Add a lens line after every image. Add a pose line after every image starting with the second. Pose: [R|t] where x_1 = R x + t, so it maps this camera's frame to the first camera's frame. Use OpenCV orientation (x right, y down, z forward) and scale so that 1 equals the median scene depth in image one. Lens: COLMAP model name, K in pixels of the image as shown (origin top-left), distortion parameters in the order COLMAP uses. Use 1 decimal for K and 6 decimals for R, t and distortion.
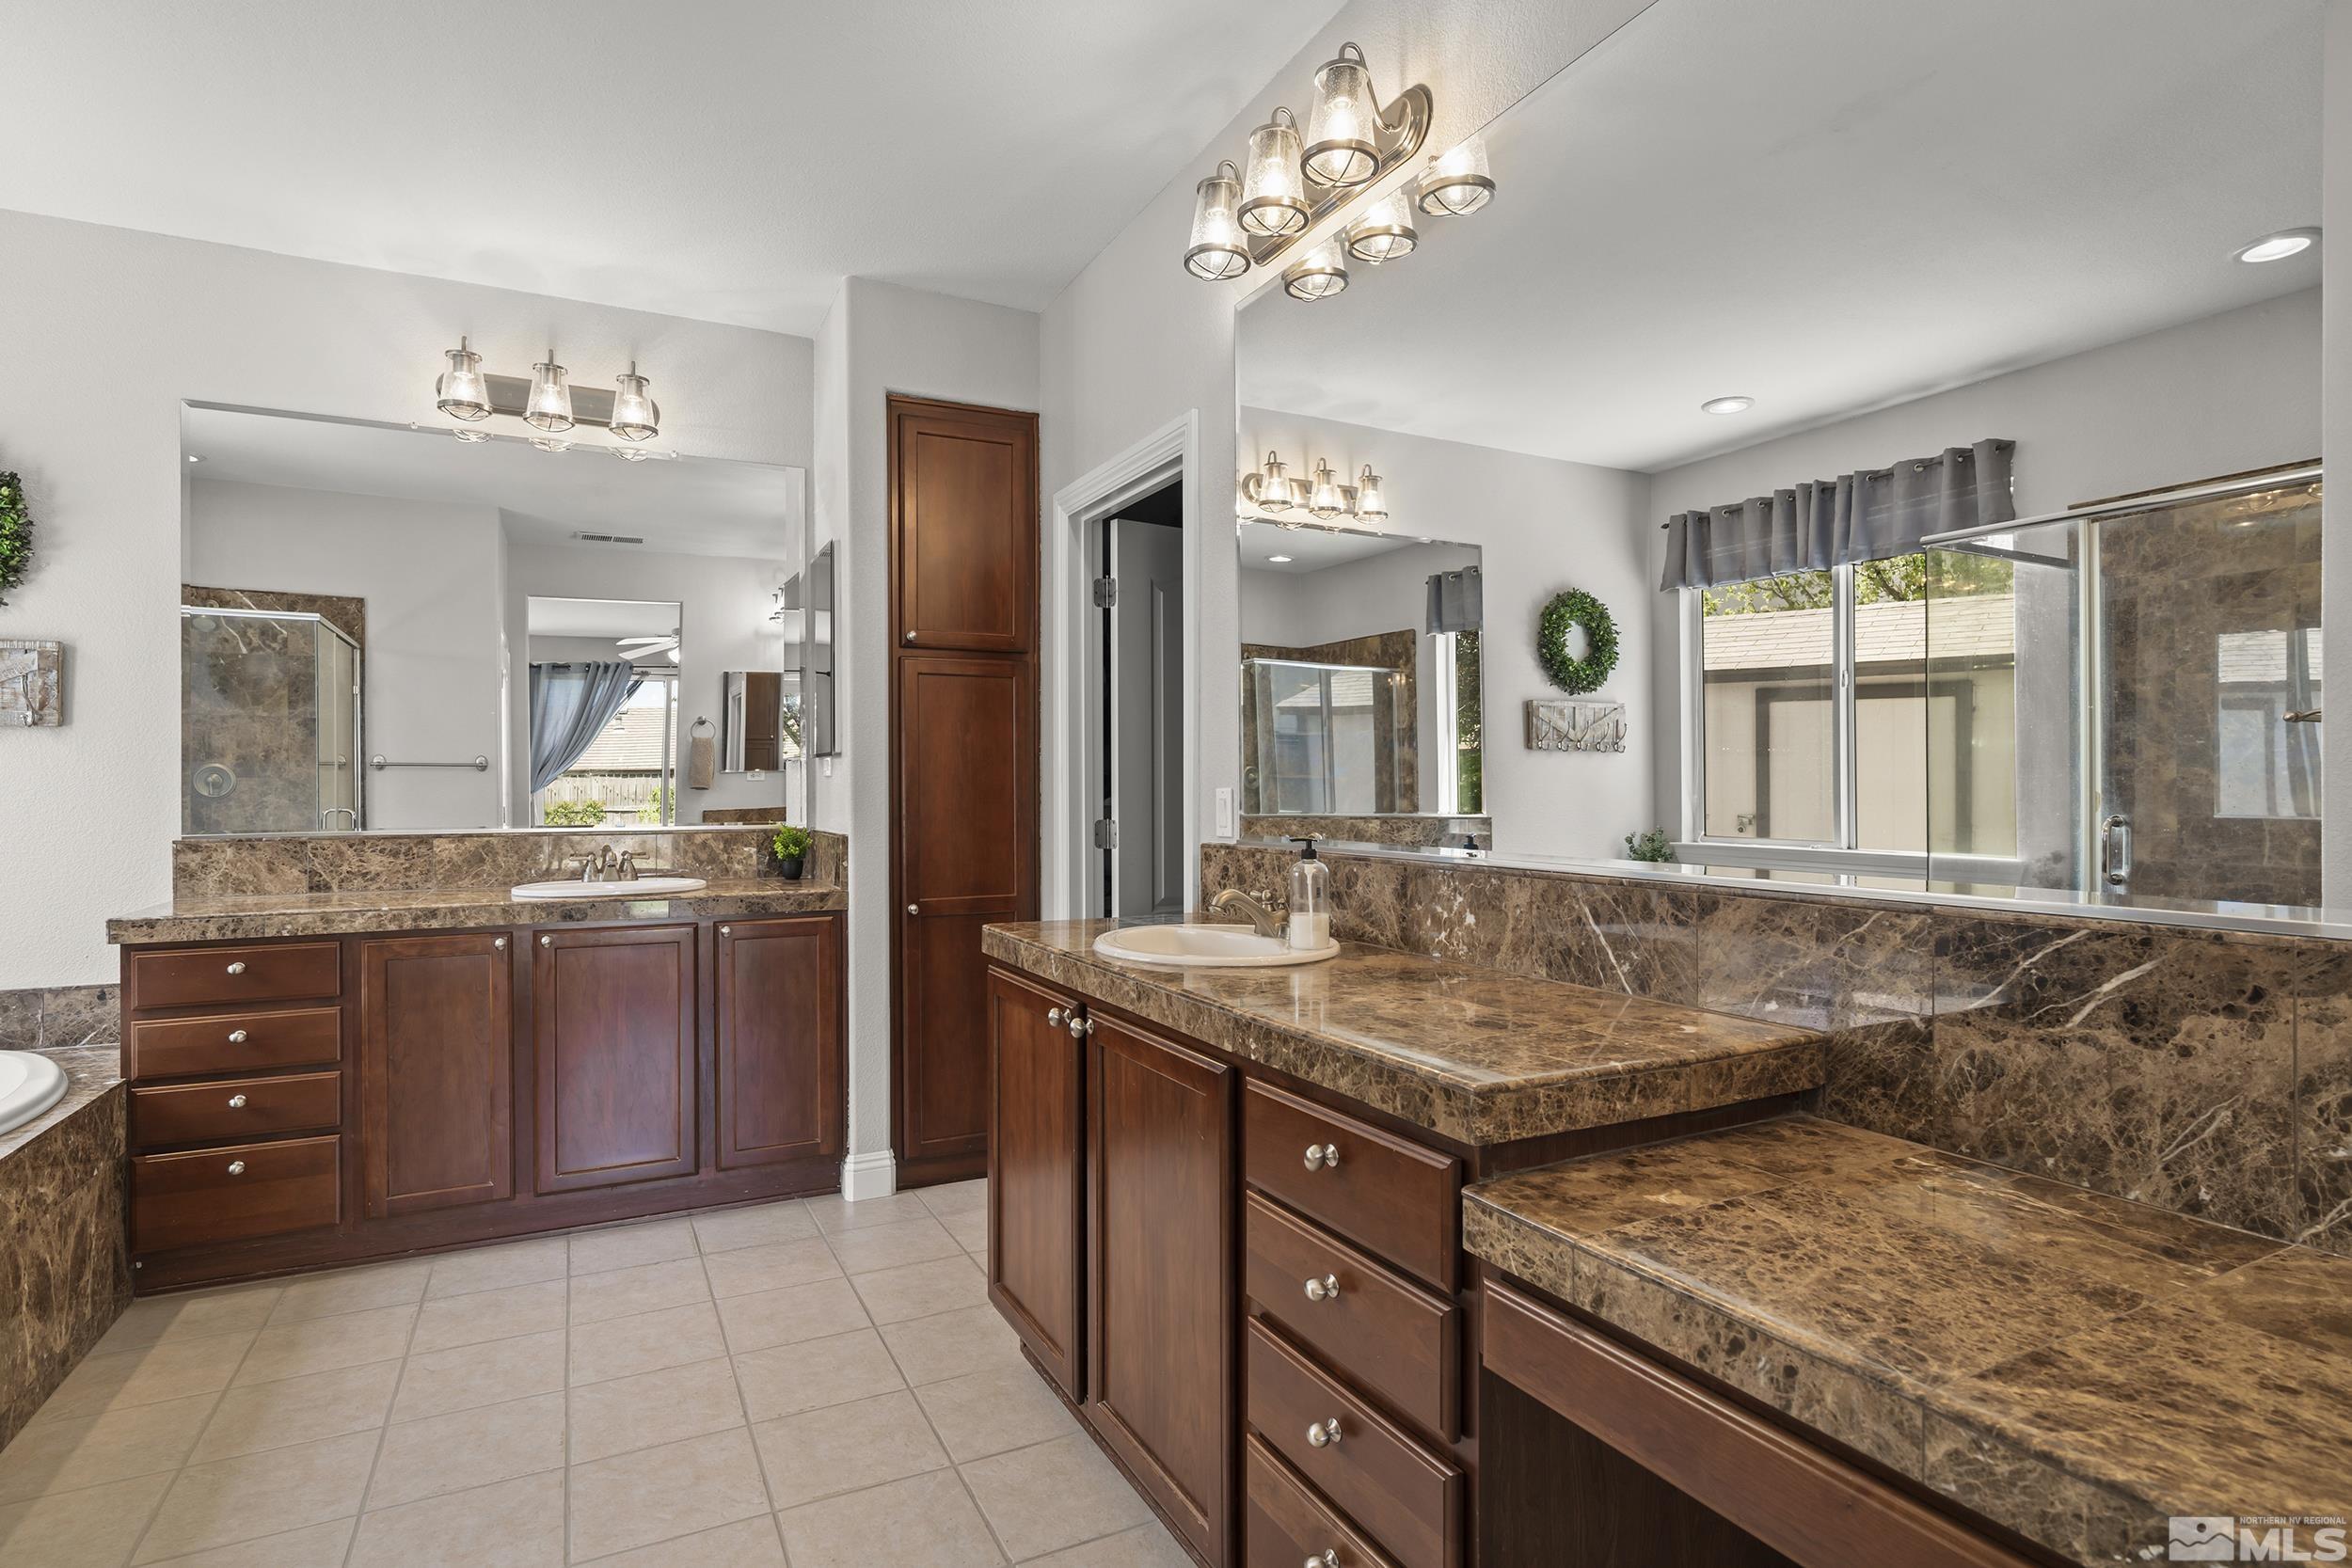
lens RADIAL K [[1208.1, 0, 1177.4], [0, 1208.1, 786.5], [0, 0, 1]] dist [-0.000087, -0.000007]
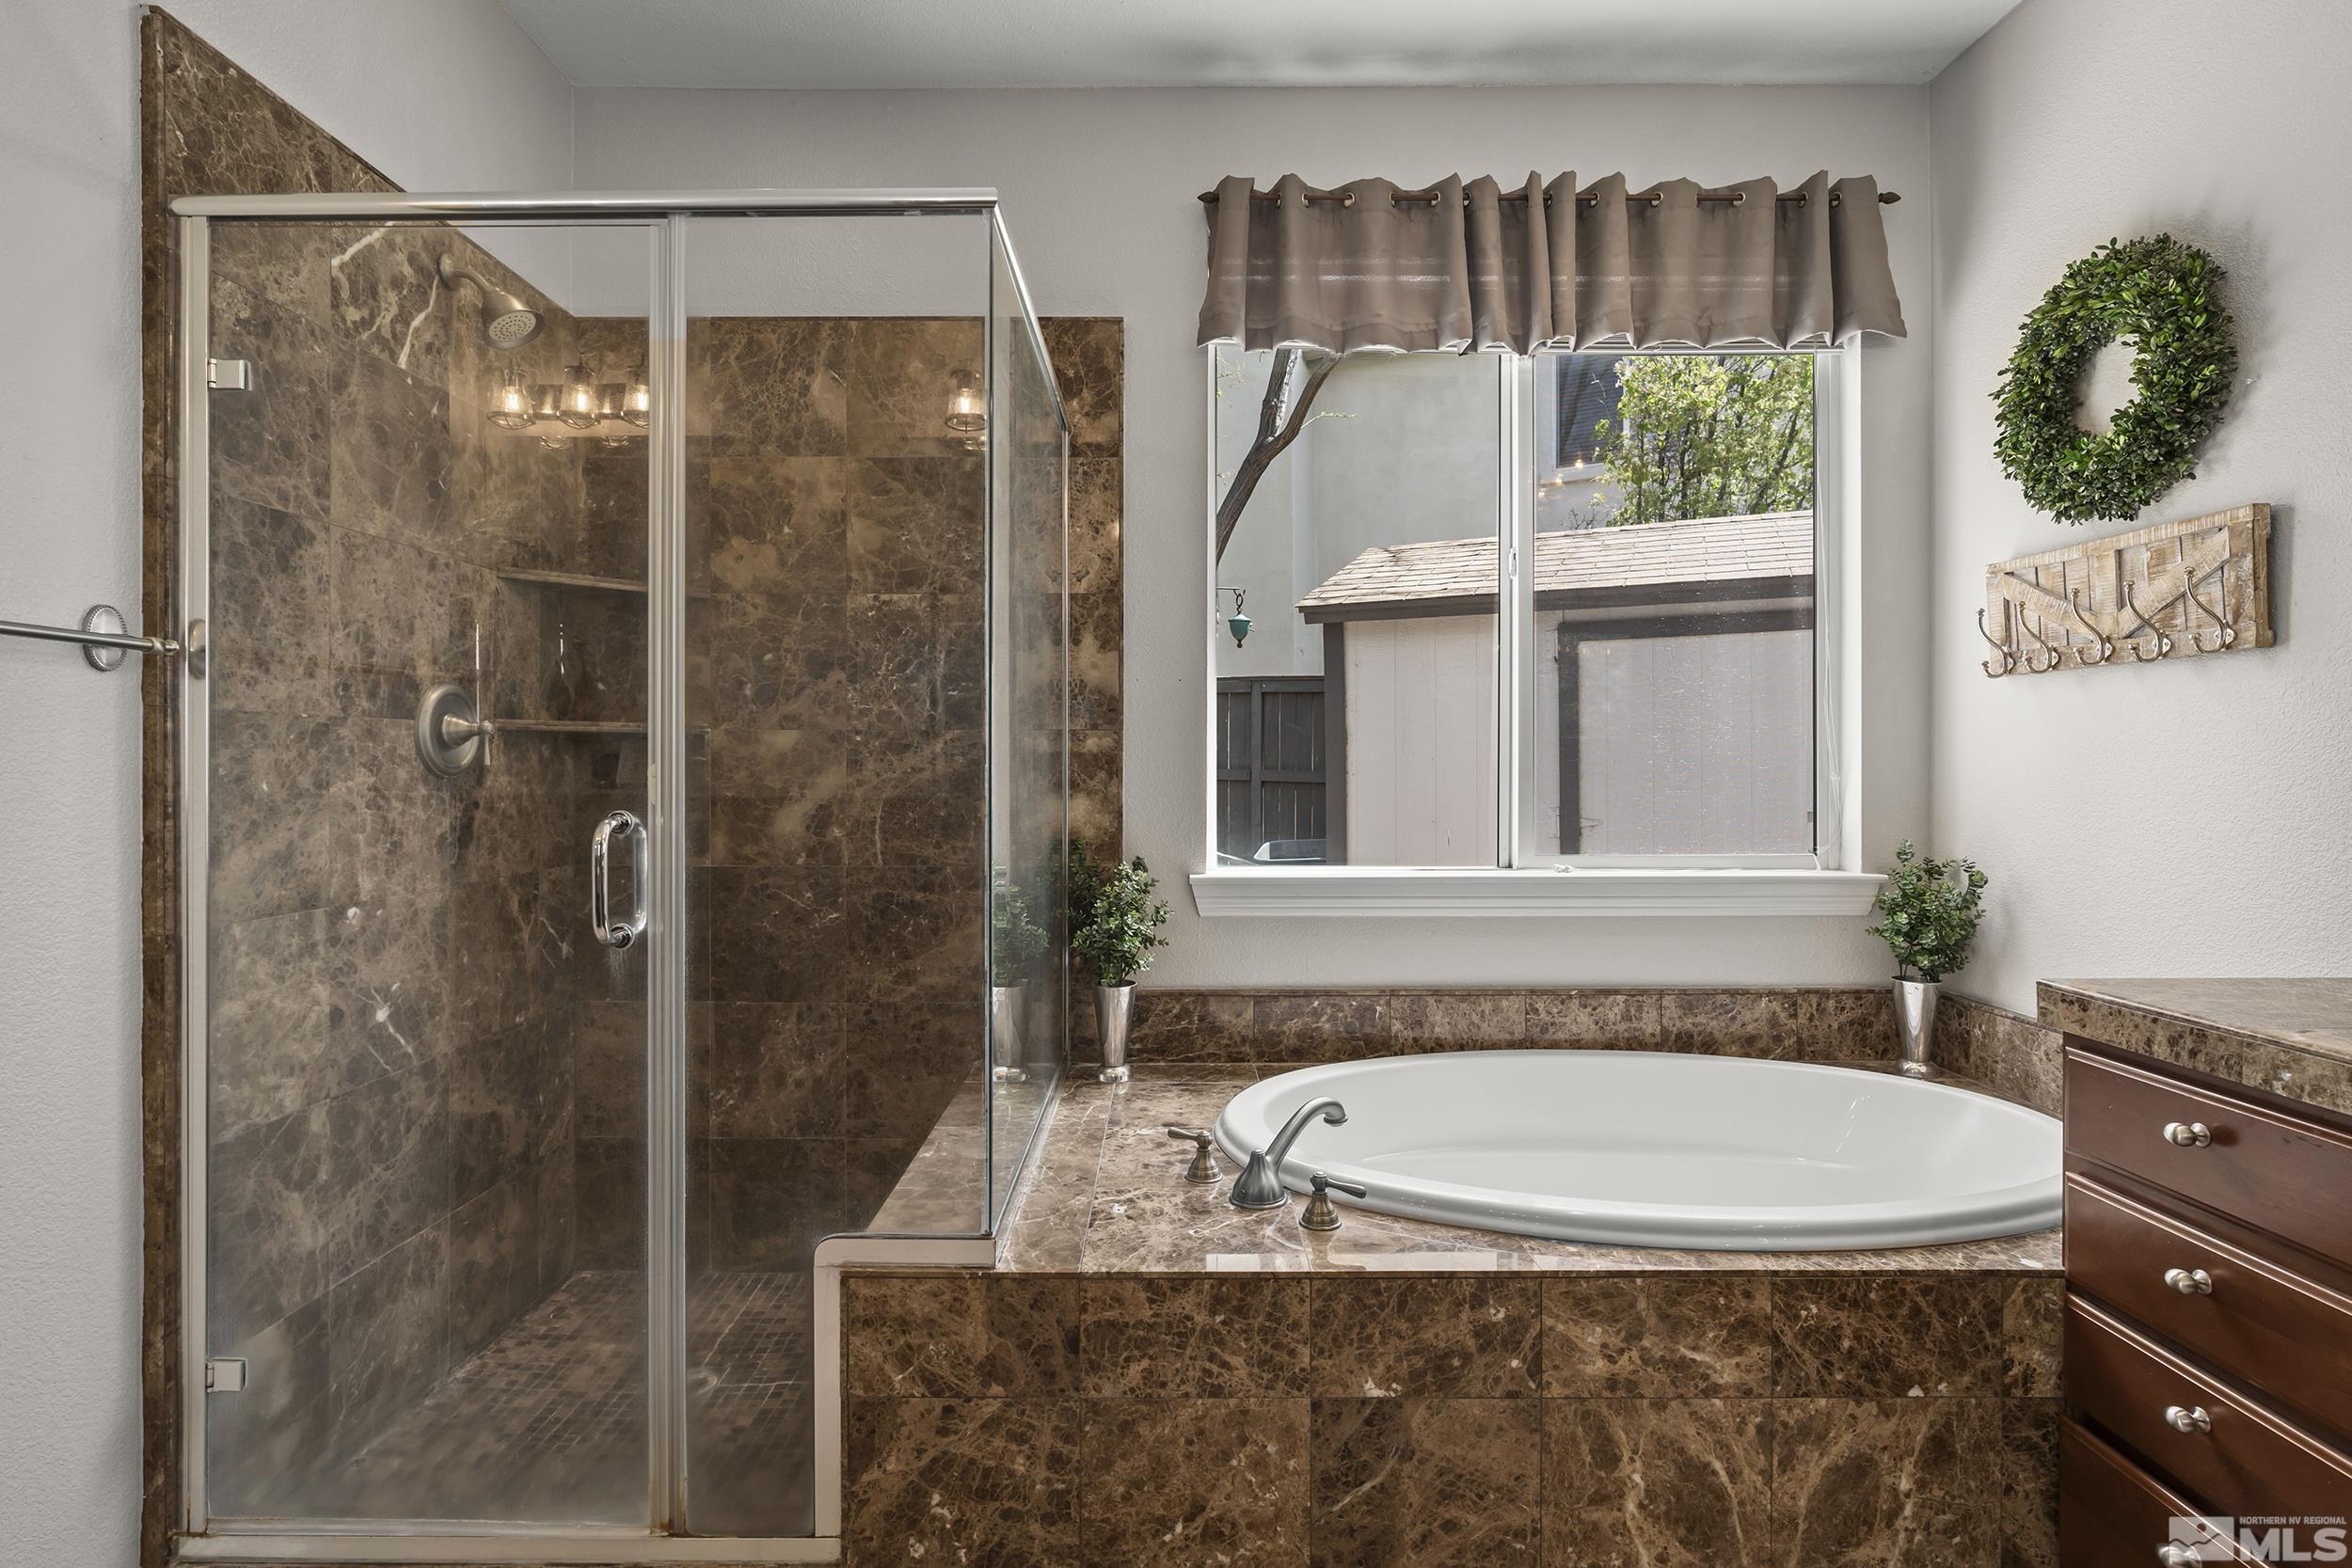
lens RADIAL K [[1099.9, 0, 1177.7], [0, 1099.9, 777.3], [0, 0, 1]] dist [-0.001720, 0.000033]
pose [[-0.449127, 0.009762, -0.893414, -0.226394], [0.004702, 0.999952, 0.008562, 0.007296], [0.893455, -0.000355, -0.449152, 0.839755]]
